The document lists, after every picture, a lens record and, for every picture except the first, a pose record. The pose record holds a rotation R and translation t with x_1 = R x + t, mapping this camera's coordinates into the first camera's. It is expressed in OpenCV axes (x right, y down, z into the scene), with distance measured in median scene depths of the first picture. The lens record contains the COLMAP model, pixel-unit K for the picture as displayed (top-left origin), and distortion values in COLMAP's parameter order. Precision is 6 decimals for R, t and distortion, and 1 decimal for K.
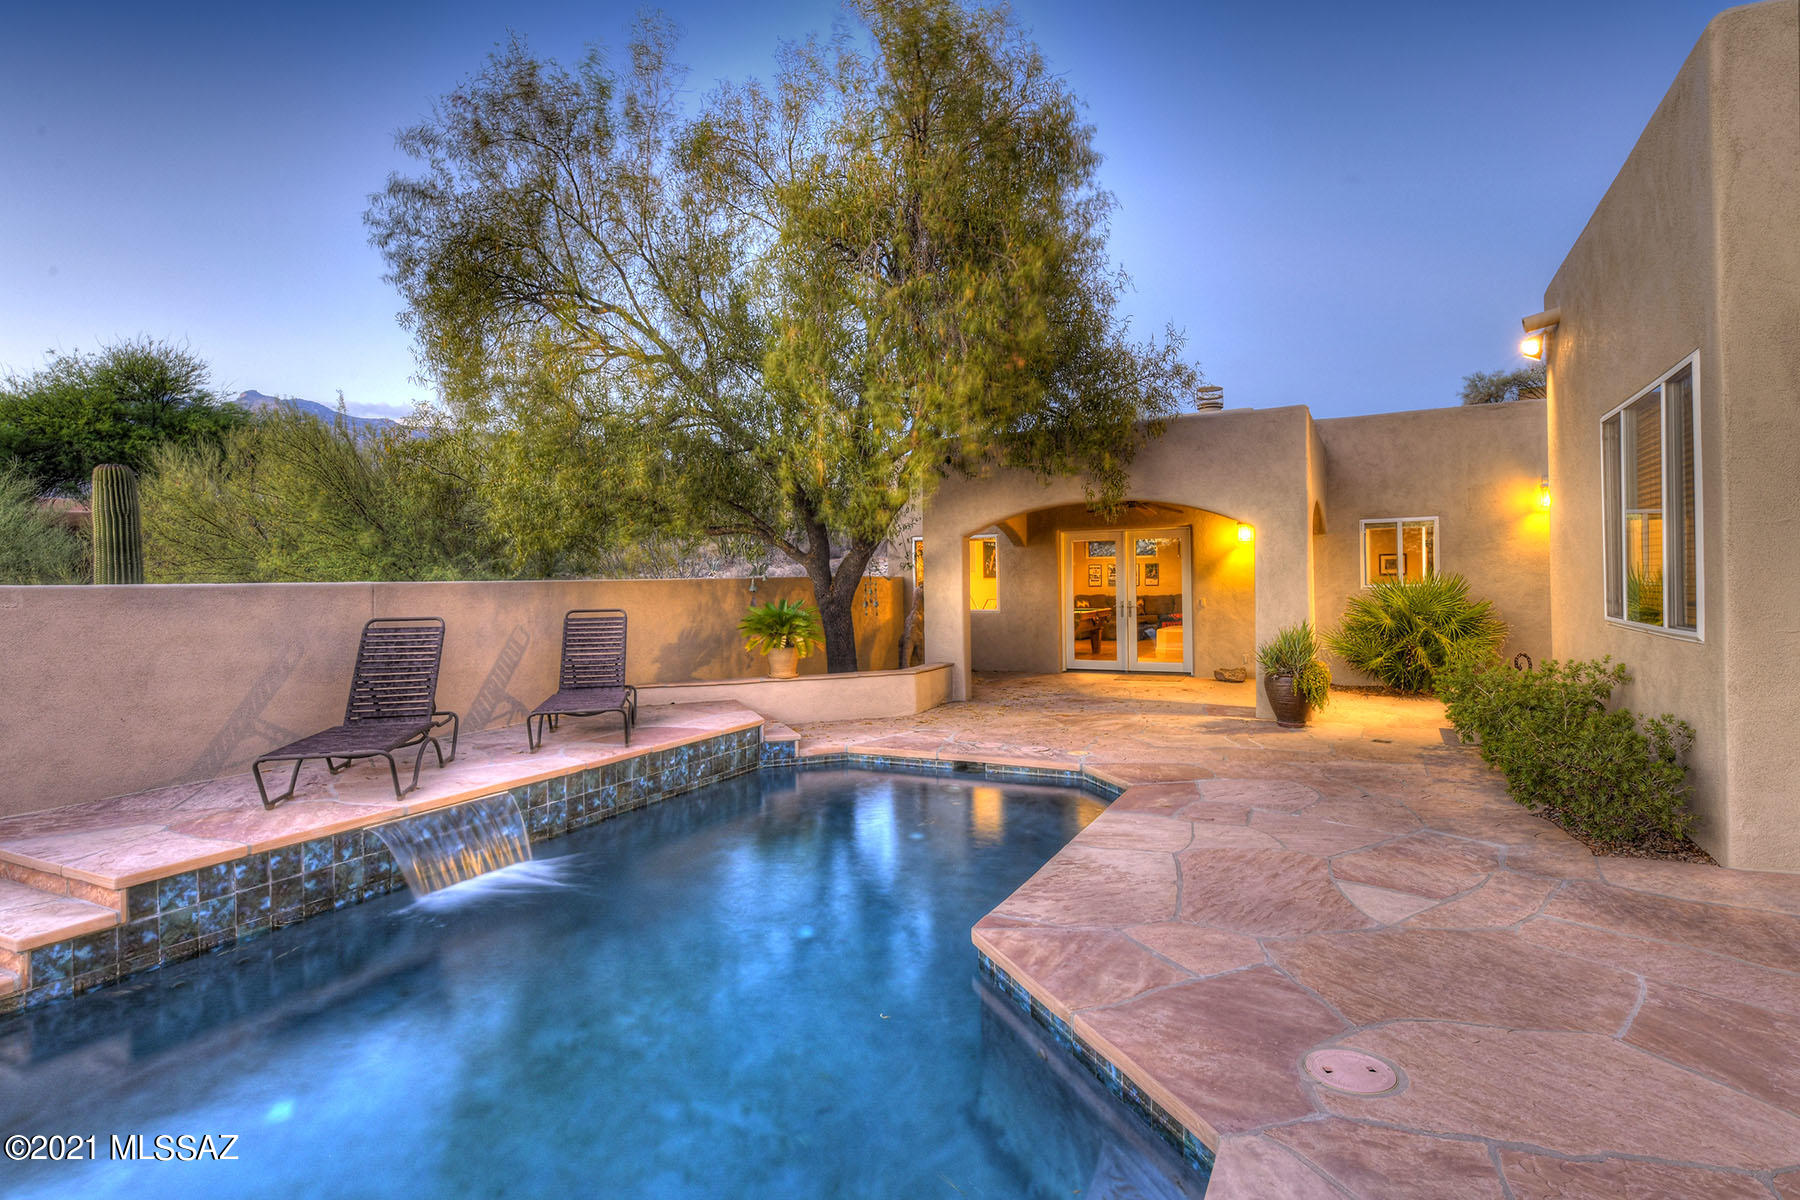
lens RADIAL K [[941.0, 0, 901.5], [0, 941.0, 584.1], [0, 0, 1]] dist [-0.000575, -0.000079]
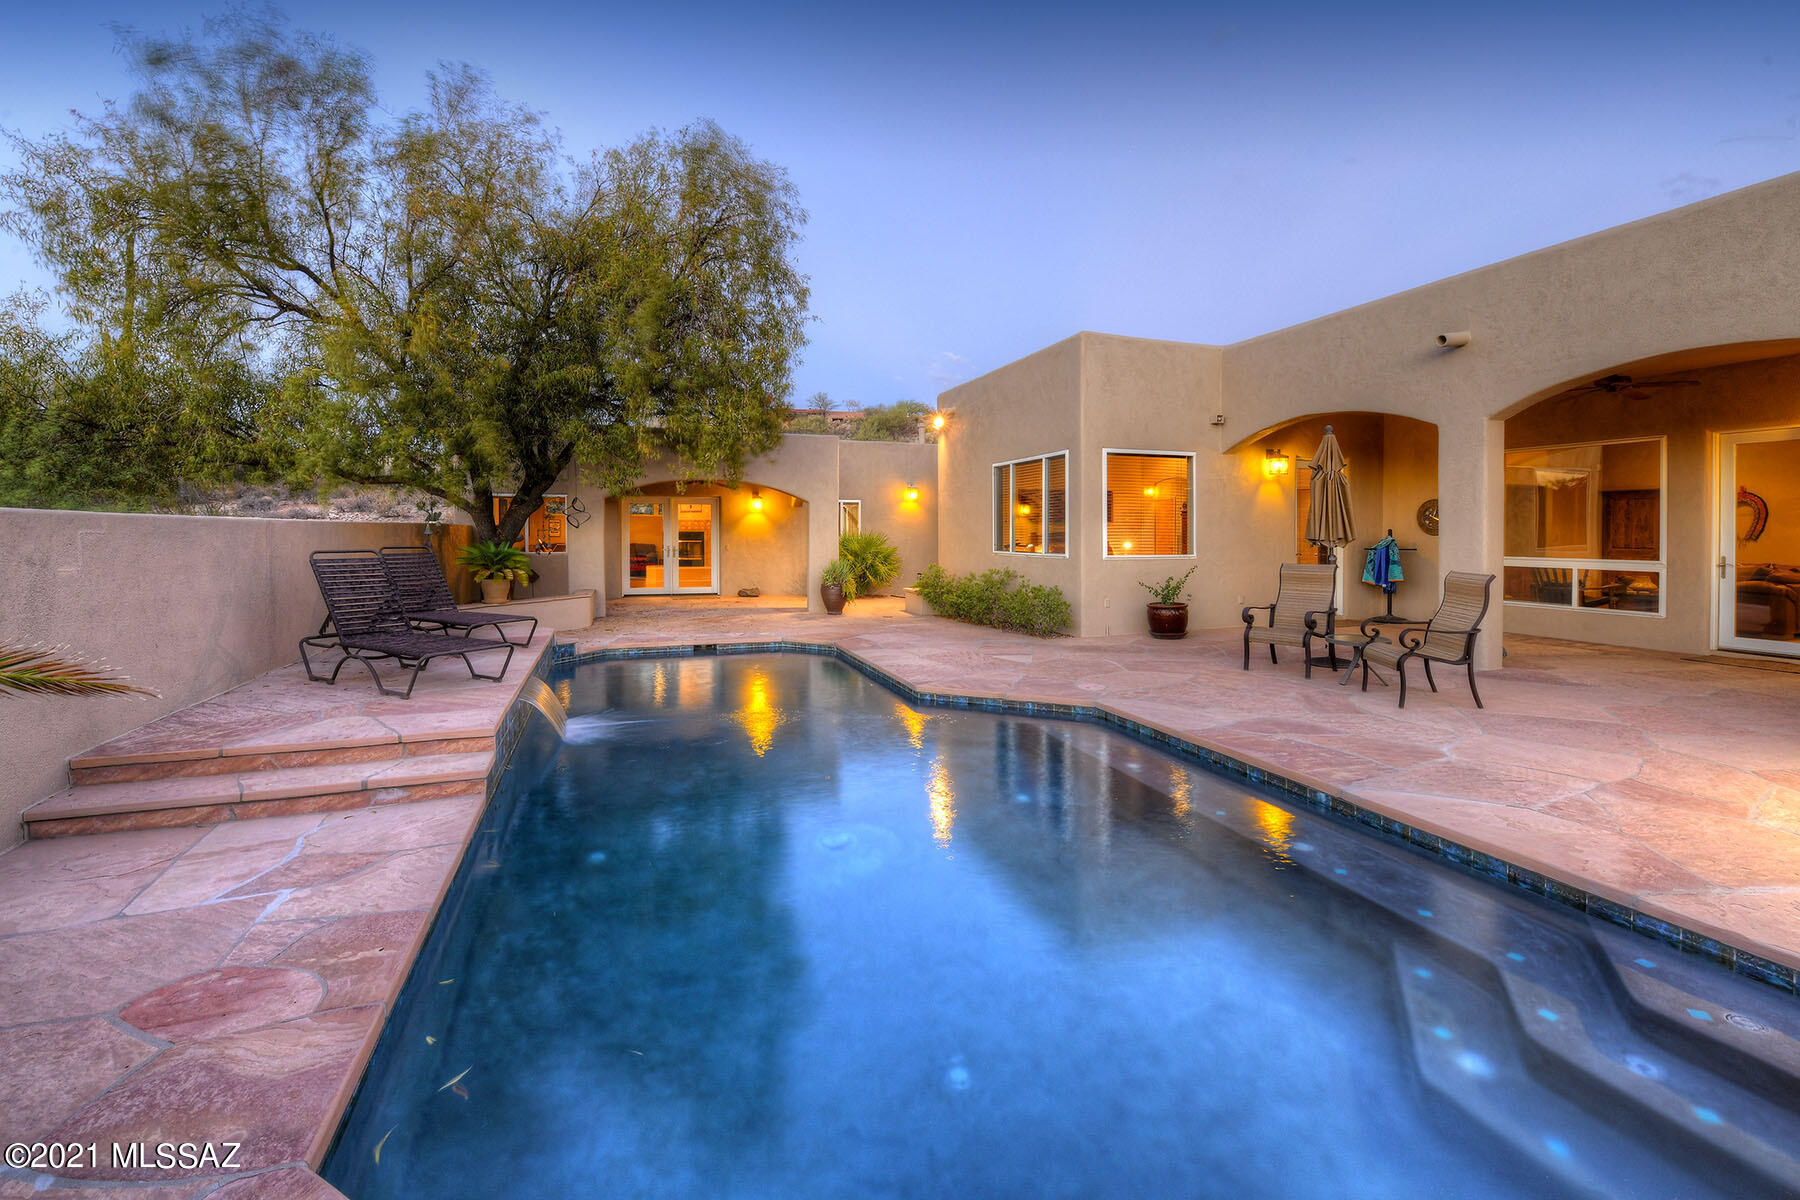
lens RADIAL K [[734.7, 0, 900.0], [0, 734.7, 600.0], [0, 0, 1]] dist [-0.000186, -0.000036]
pose [[0.699105, -0.044496, 0.713633, -0.544454], [-0.014720, 0.996955, 0.076582, 0.014381], [-0.714867, -0.064044, 0.696321, -0.083586]]
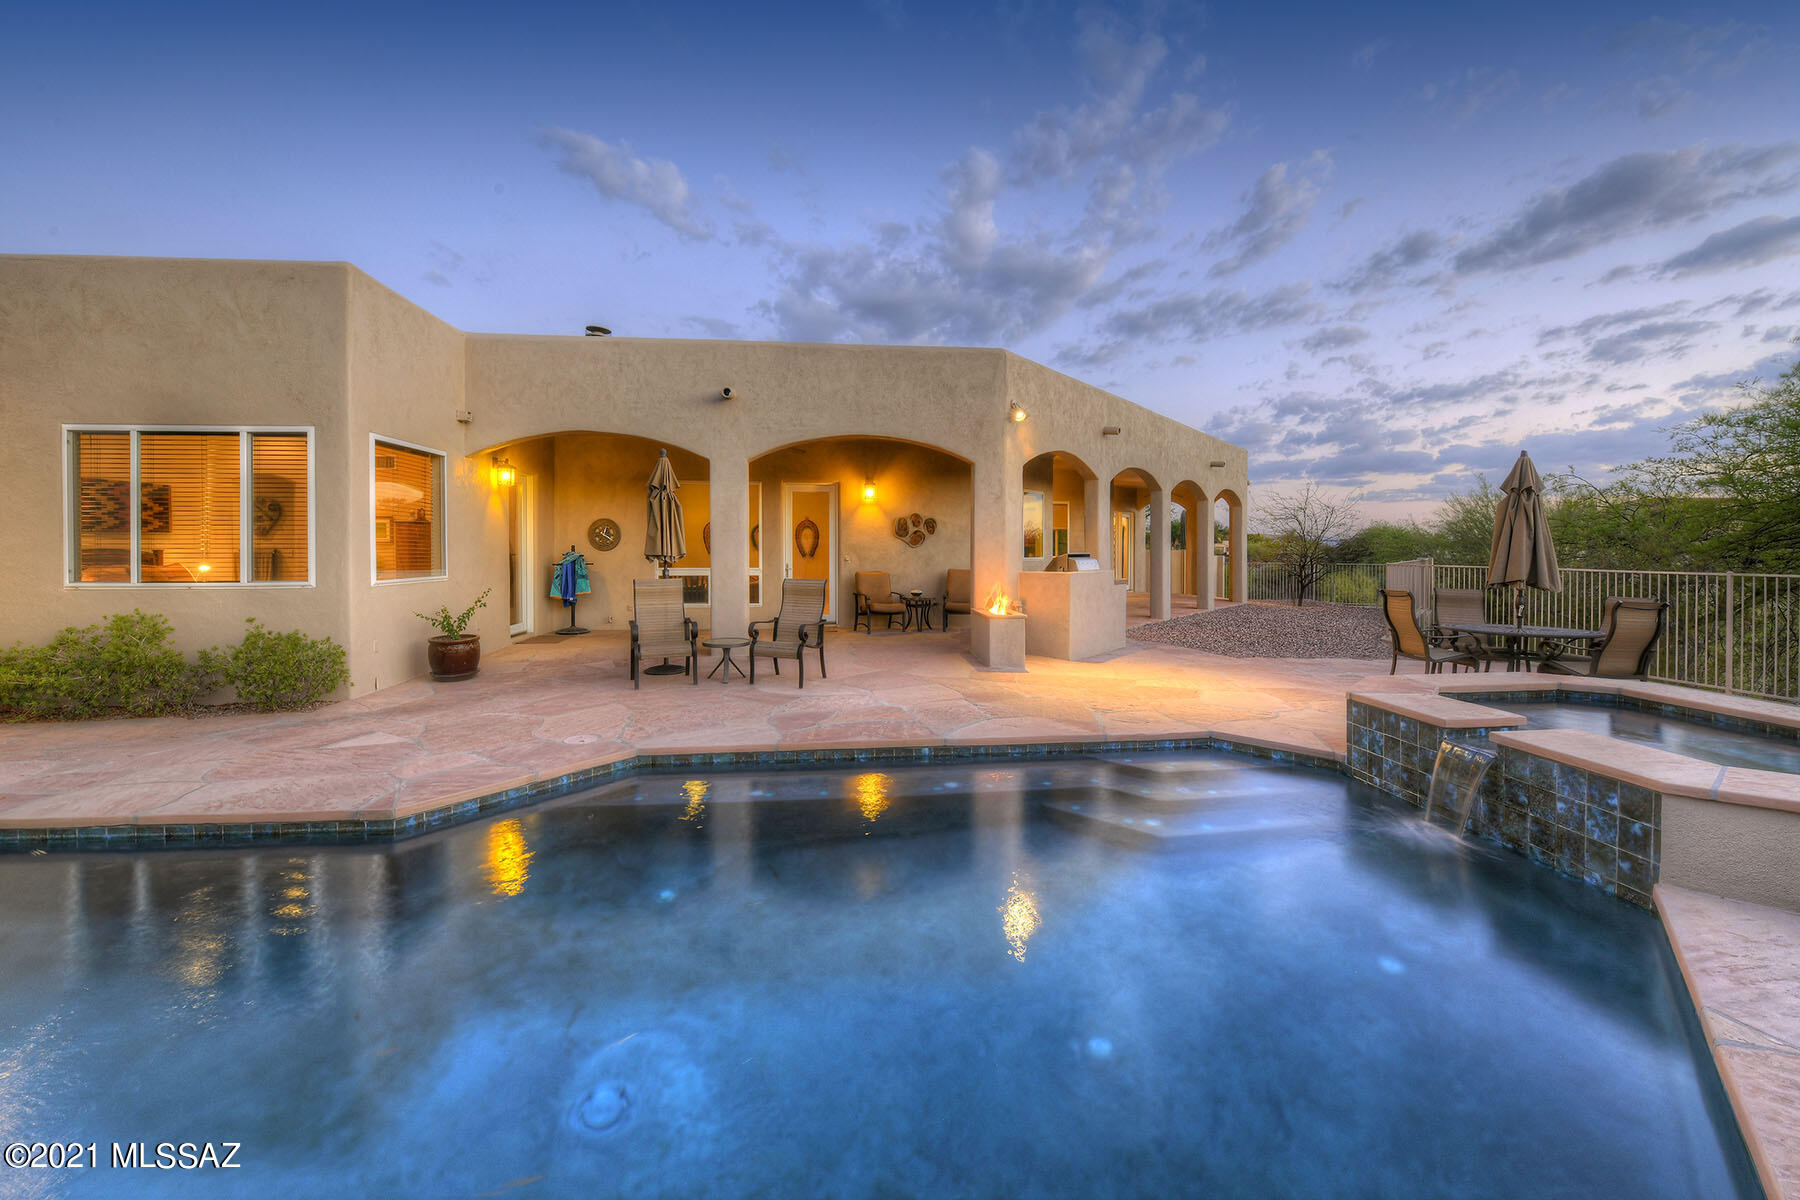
lens RADIAL K [[797.9, 0, 905.5], [0, 797.9, 562.5], [0, 0, 1]] dist [-0.000023, -0.000063]
pose [[-0.554837, 0.007581, 0.831925, -0.569757], [0.013272, 0.999912, -0.000260, 0.016510], [-0.831853, 0.010896, -0.554888, 0.481880]]
